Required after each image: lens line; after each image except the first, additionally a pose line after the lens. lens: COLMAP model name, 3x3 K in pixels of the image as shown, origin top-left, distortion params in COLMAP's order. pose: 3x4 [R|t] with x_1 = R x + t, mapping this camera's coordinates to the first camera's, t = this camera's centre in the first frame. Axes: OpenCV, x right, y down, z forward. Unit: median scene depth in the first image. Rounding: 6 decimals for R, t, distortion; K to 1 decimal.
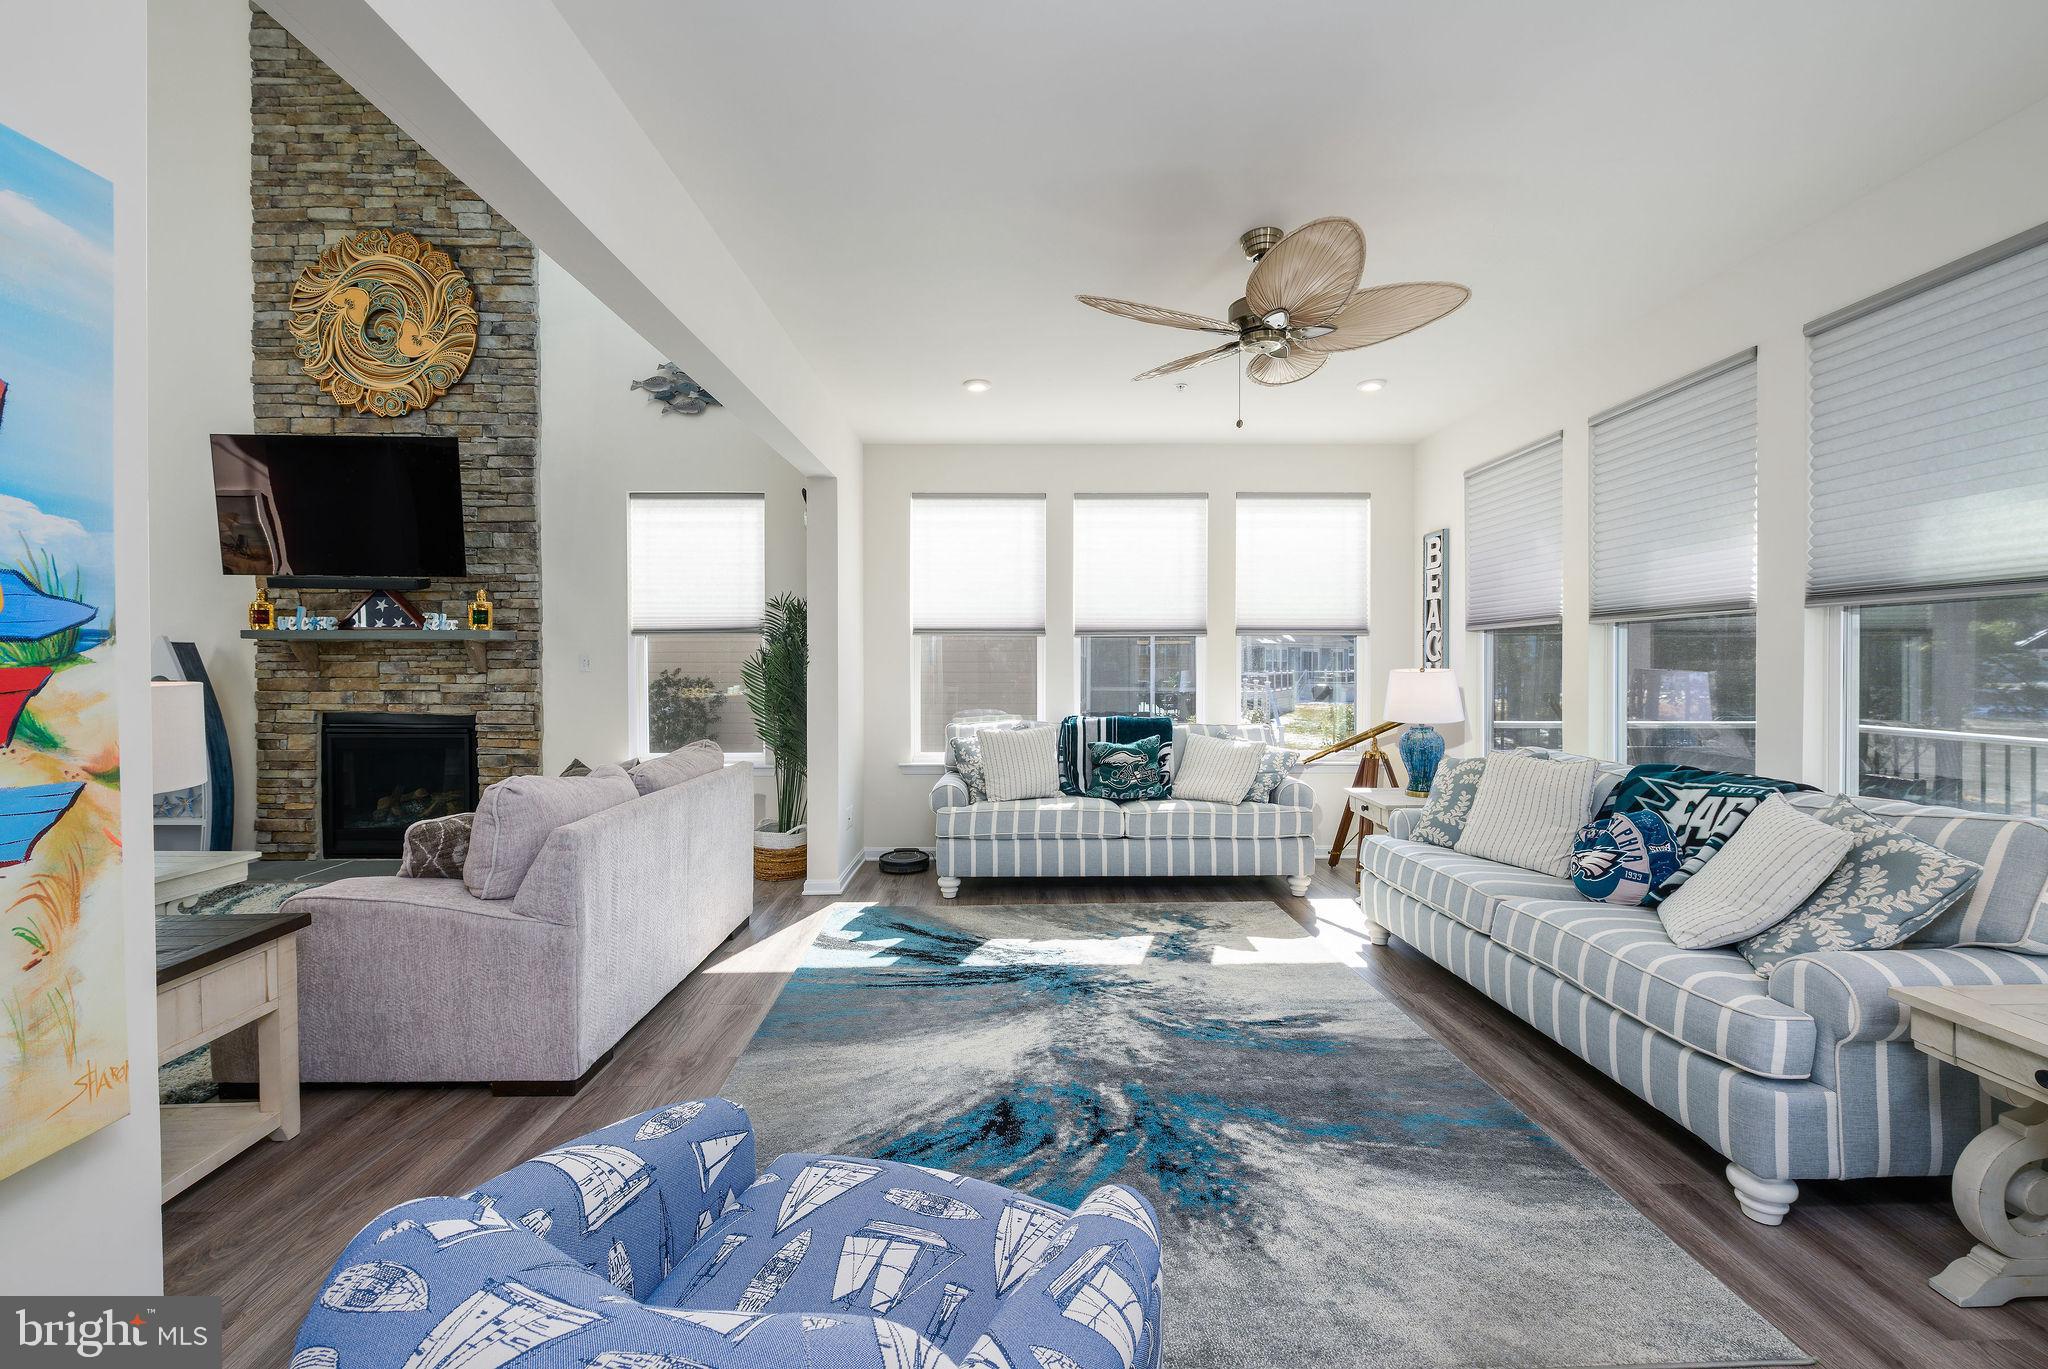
lens RADIAL K [[847.6, 0, 1021.2], [0, 847.6, 676.1], [0, 0, 1]] dist [-0.007802, -0.000032]
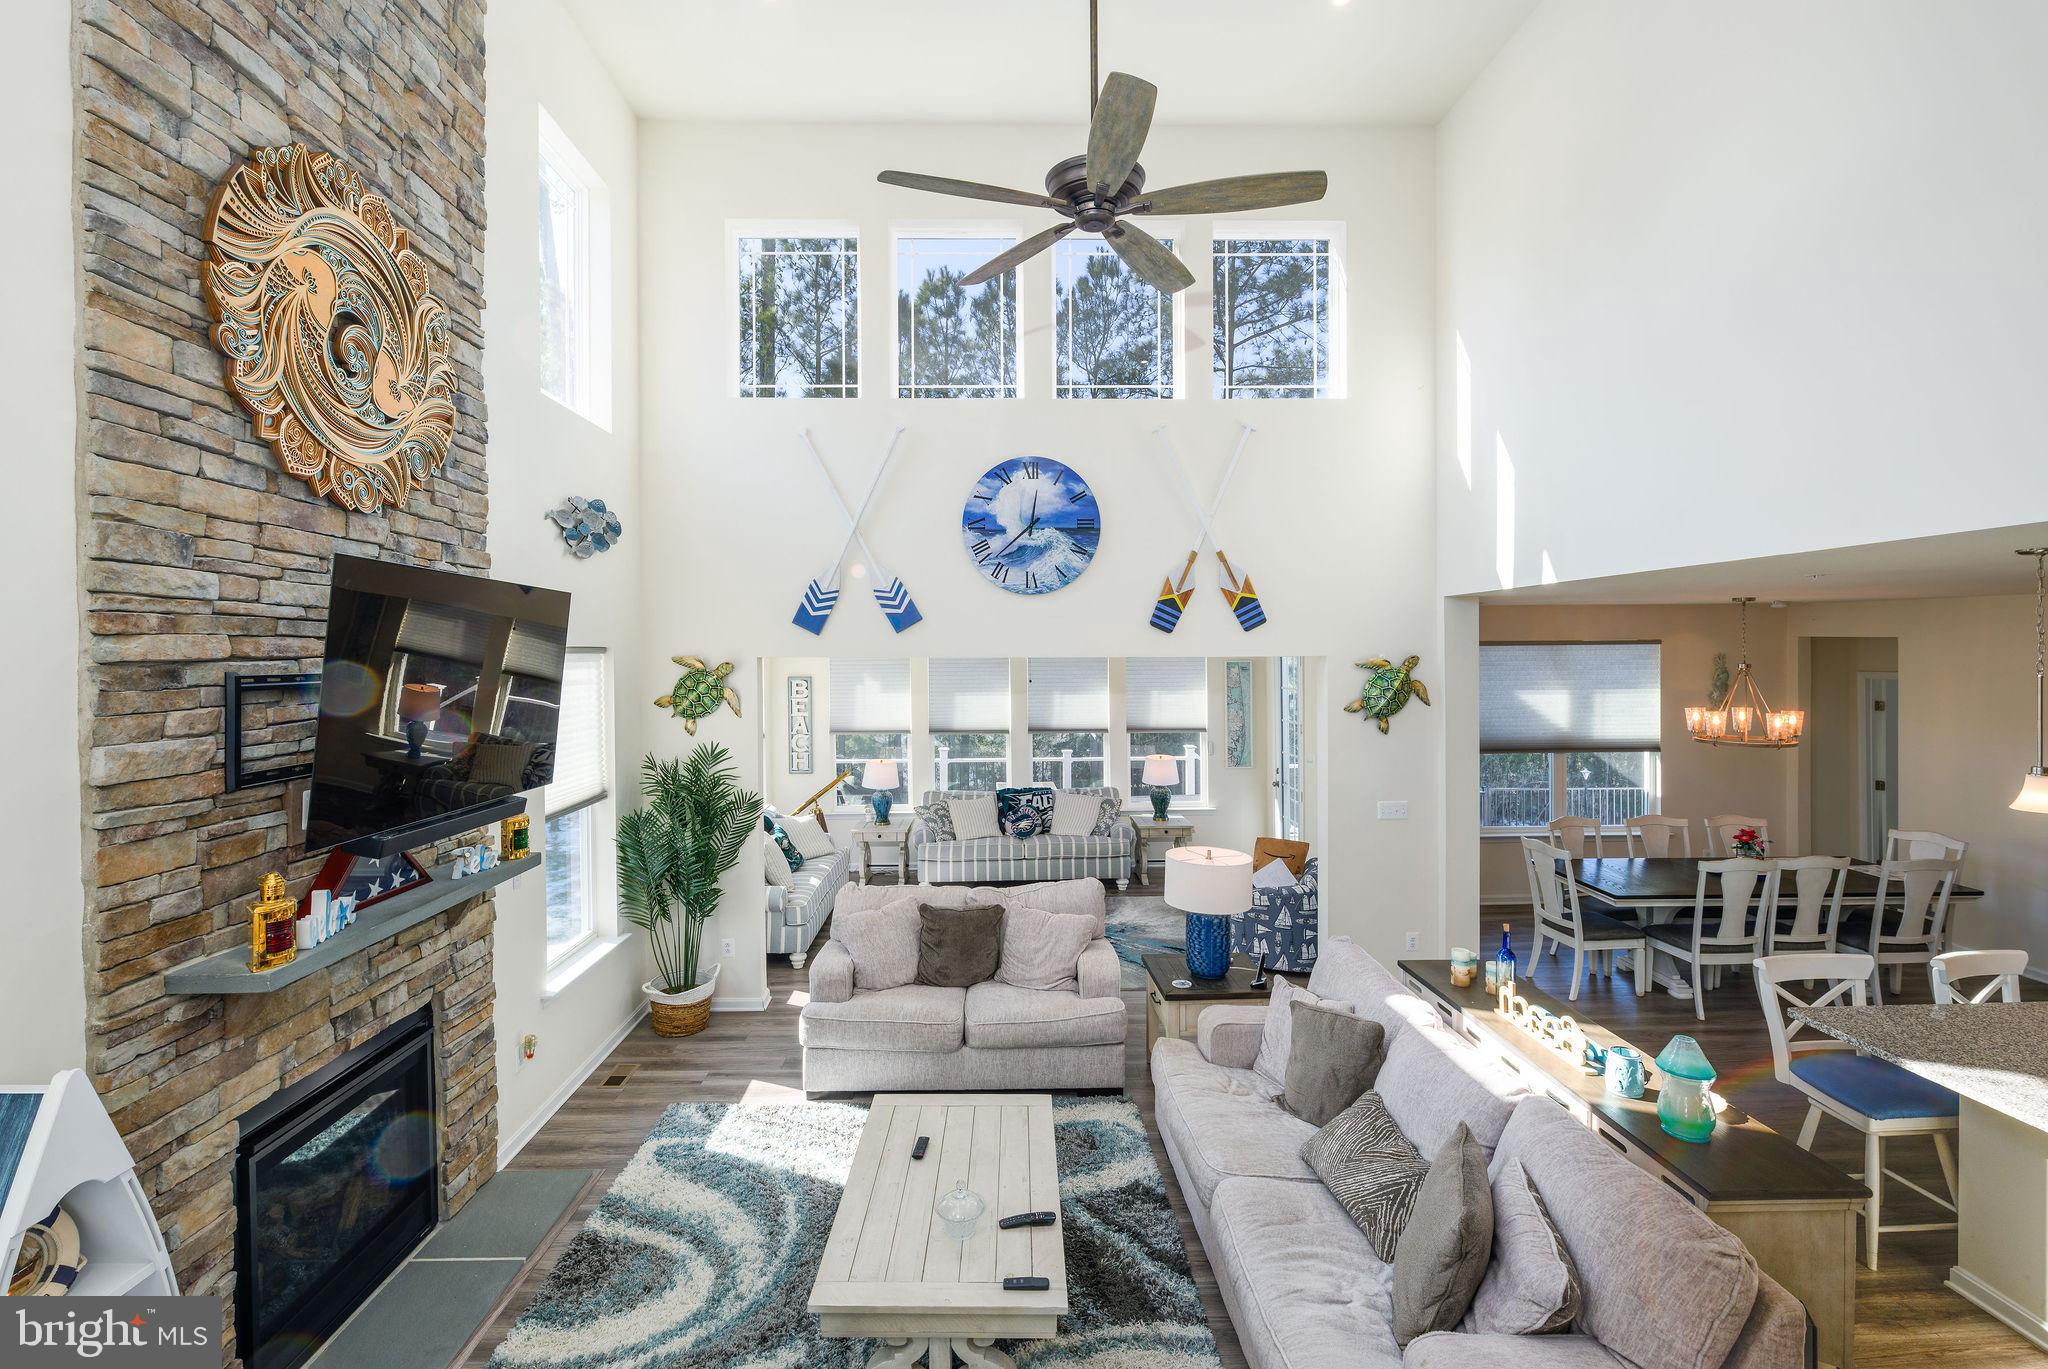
lens RADIAL K [[919.2, 0, 1011.2], [0, 919.2, 661.6], [0, 0, 1]] dist [-0.002301, -0.000778]
pose [[-0.015901, -0.009295, 0.999830, -1.567785], [0.022274, 0.999705, 0.009648, -0.238310], [-0.999625, 0.022424, -0.015689, 0.676636]]
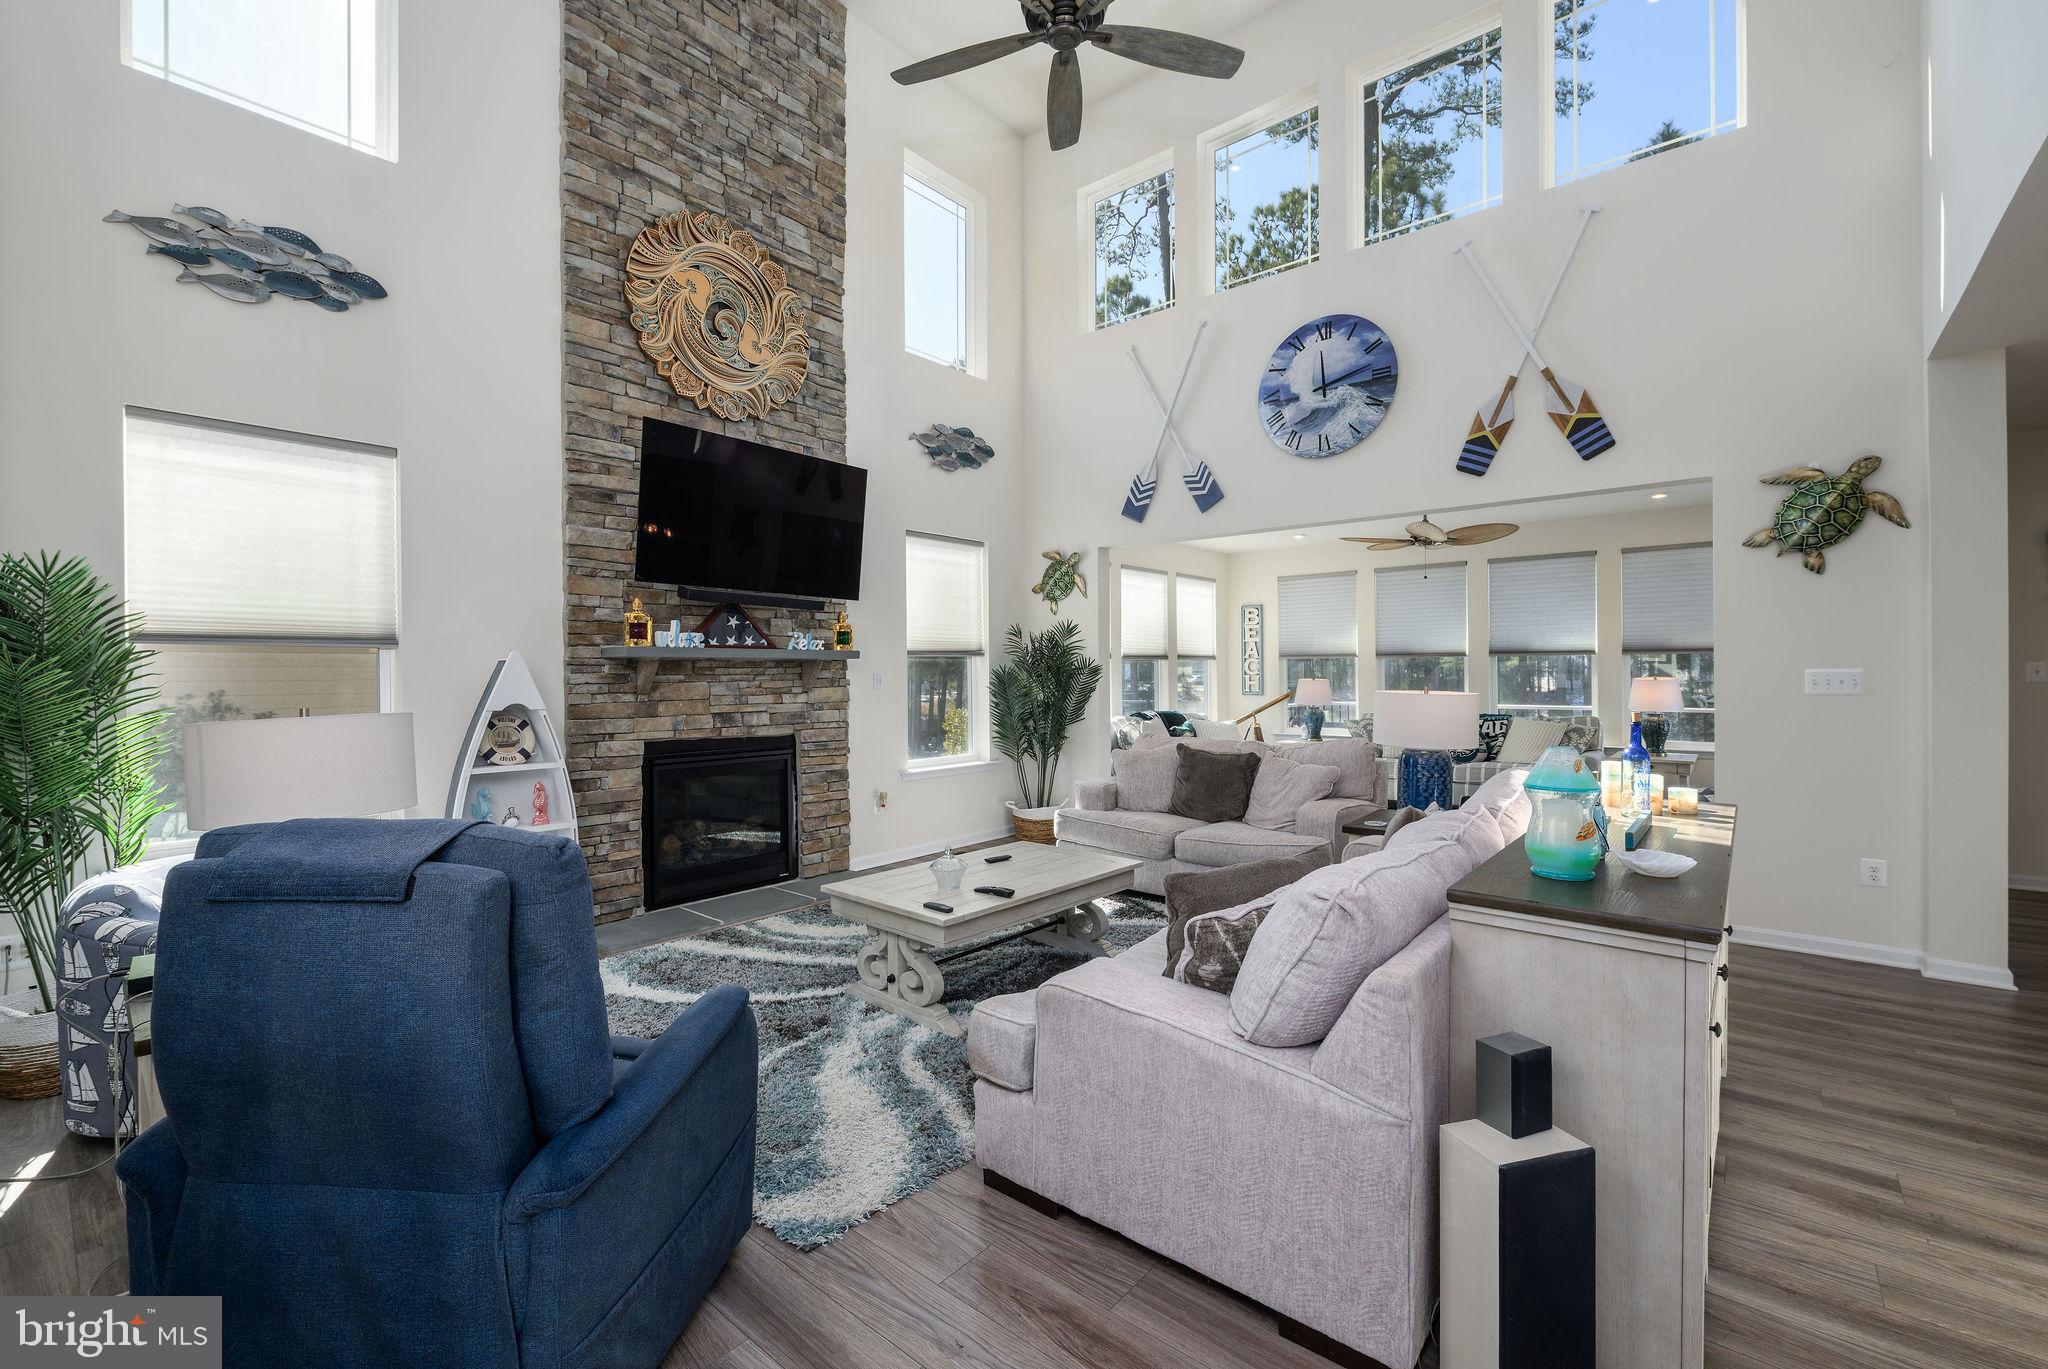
lens RADIAL K [[875.6, 0, 1013.4], [0, 875.6, 676.1], [0, 0, 1]] dist [0.000111, -0.000411]
pose [[0.658125, -0.006798, 0.752878, -1.472451], [0.018969, 0.999792, -0.007554, -0.011937], [-0.752670, 0.019252, 0.658117, 0.149662]]
